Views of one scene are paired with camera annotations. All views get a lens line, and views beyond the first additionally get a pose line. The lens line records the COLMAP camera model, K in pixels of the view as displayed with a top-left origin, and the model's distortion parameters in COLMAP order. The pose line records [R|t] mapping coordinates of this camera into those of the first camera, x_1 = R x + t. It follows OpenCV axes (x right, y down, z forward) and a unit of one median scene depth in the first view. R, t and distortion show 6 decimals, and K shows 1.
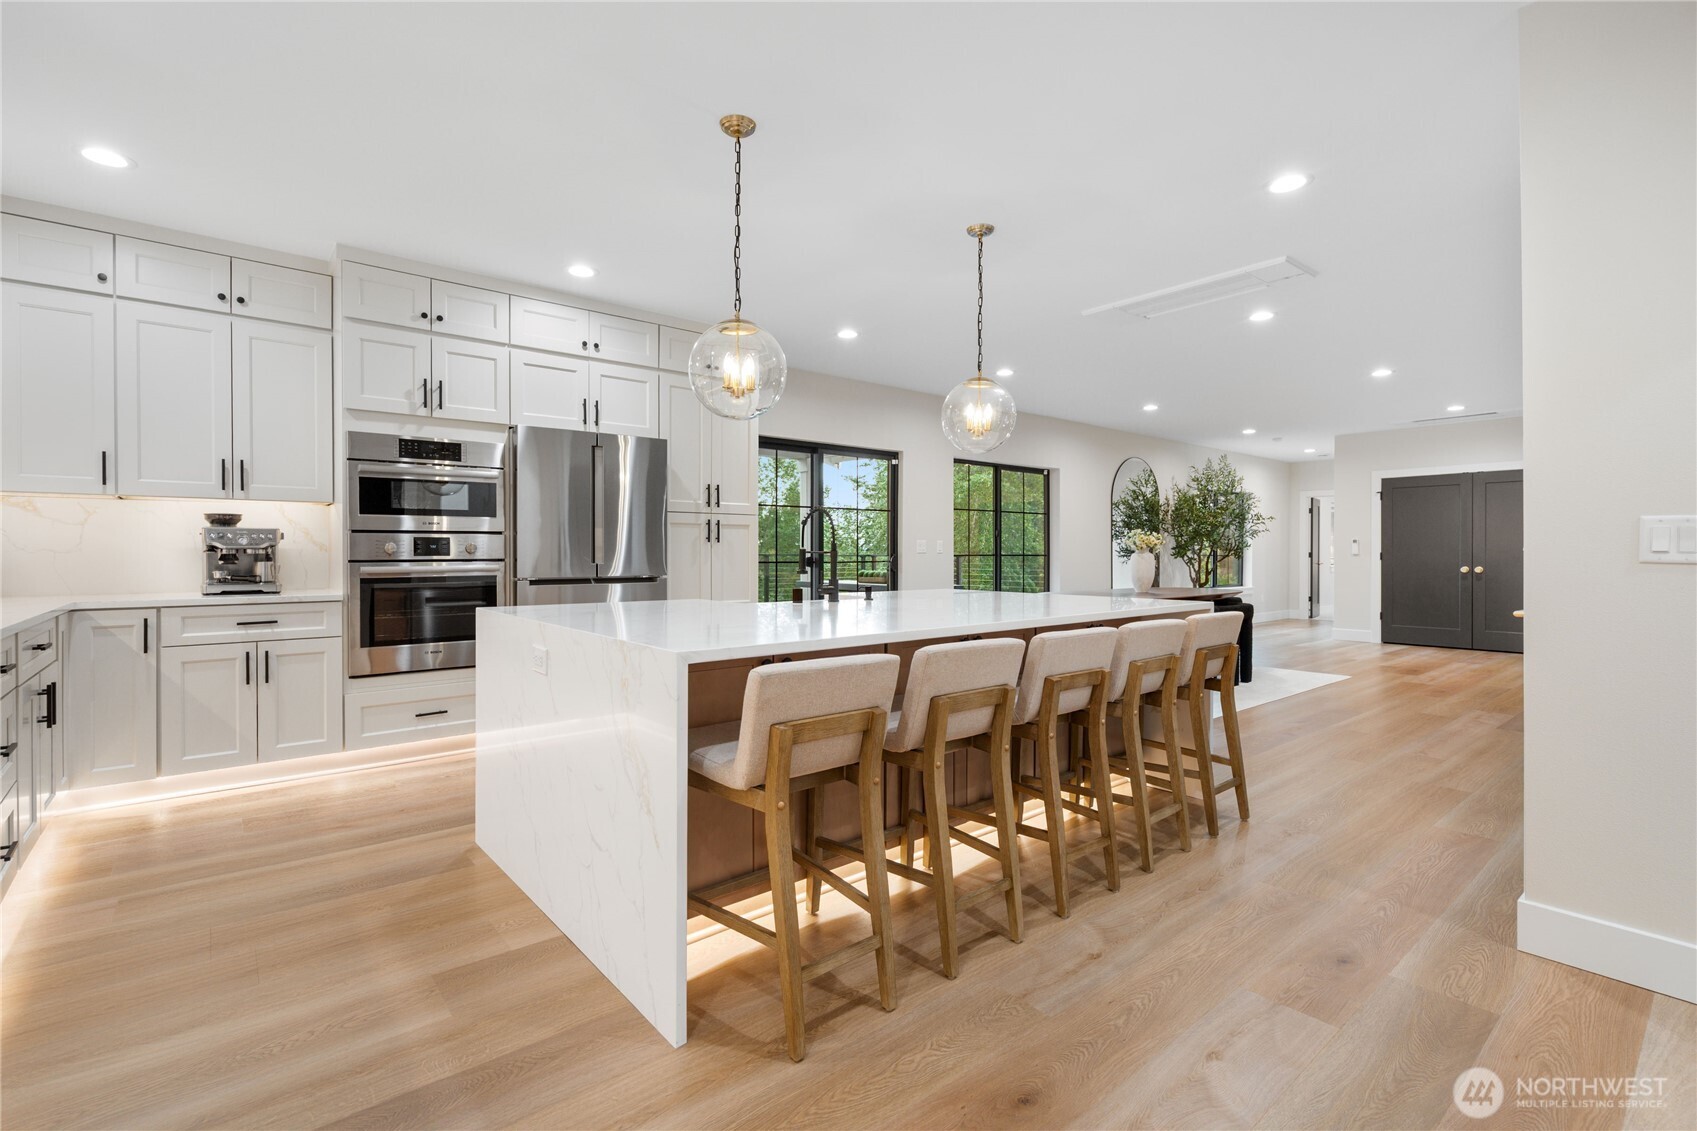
lens RADIAL K [[772.8, 0, 841.6], [0, 772.8, 555.7], [0, 0, 1]] dist [-0.000558, 0.000251]
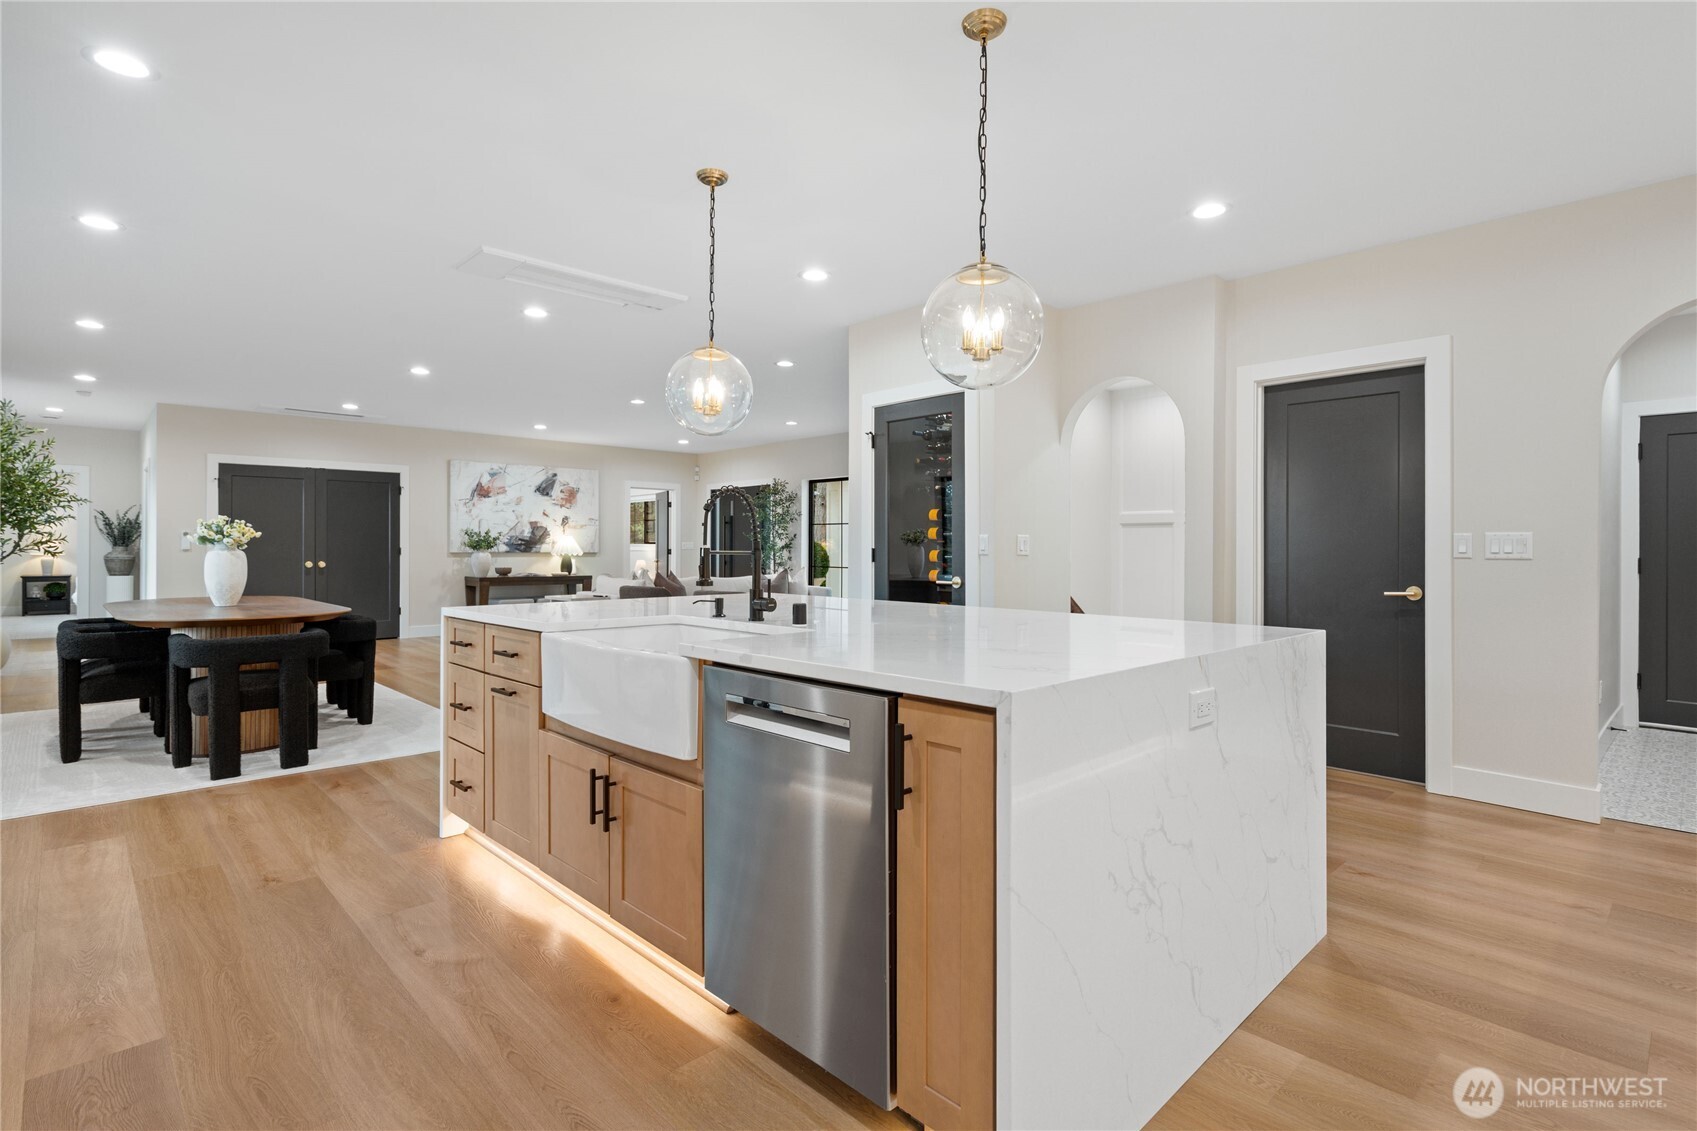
lens RADIAL K [[829.7, 0, 845.4], [0, 829.7, 543.4], [0, 0, 1]] dist [0.000829, 0.000107]
pose [[-0.078809, 0.004377, 0.996880, -0.132953], [0.001427, 0.999990, -0.004278, -0.001659], [-0.996889, 0.001086, -0.078815, 0.164363]]
